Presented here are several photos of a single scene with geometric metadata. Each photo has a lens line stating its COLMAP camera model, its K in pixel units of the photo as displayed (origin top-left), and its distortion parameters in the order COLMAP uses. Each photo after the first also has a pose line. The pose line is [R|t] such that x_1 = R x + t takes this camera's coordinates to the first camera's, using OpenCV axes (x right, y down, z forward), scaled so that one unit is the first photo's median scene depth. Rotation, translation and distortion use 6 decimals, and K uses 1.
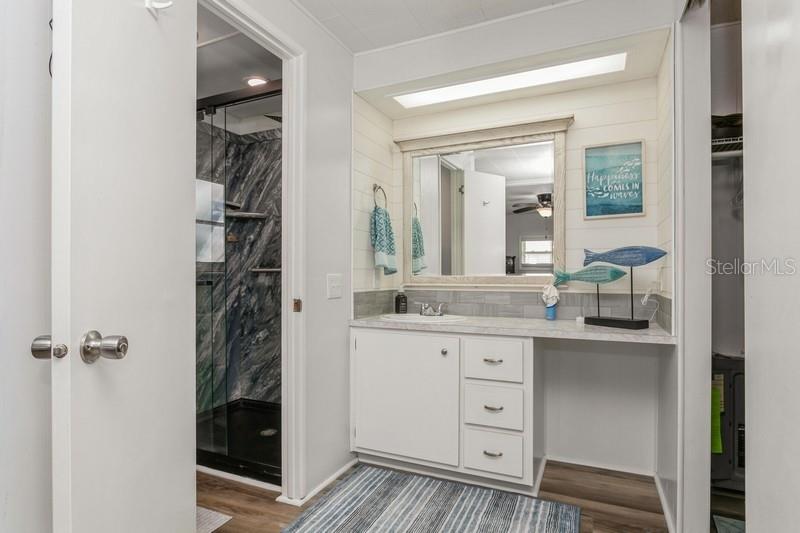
lens RADIAL K [[434.4, 0, 395.3], [0, 434.4, 270.2], [0, 0, 1]] dist [-0.006689, 0.003338]
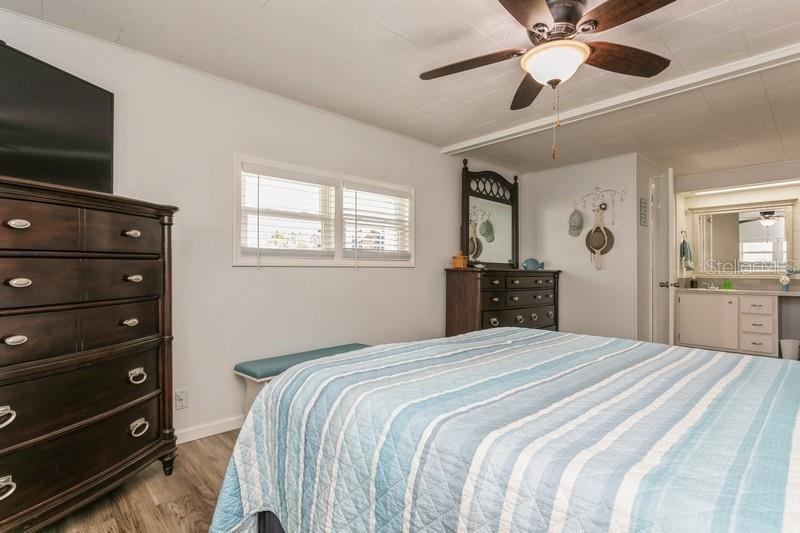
lens RADIAL K [[388.1, 0, 406.2], [0, 388.1, 264.5], [0, 0, 1]] dist [-0.012724, 0.004952]
pose [[0.921617, -0.005824, -0.388057, -0.559764], [0.003582, 0.999972, -0.006499, -0.013425], [0.388084, 0.004599, 0.921612, -1.322243]]
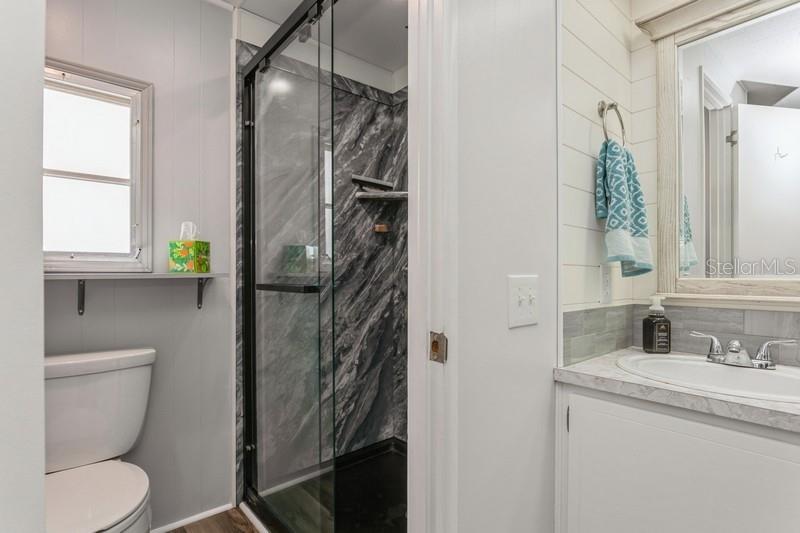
lens RADIAL K [[406.5, 0, 396.5], [0, 406.5, 271.0], [0, 0, 1]] dist [-0.011367, 0.000115]
pose [[0.908818, -0.002794, -0.417183, -0.066116], [0.003242, 0.999995, 0.000366, 0.003023], [0.417179, -0.001685, 0.908823, 0.440695]]
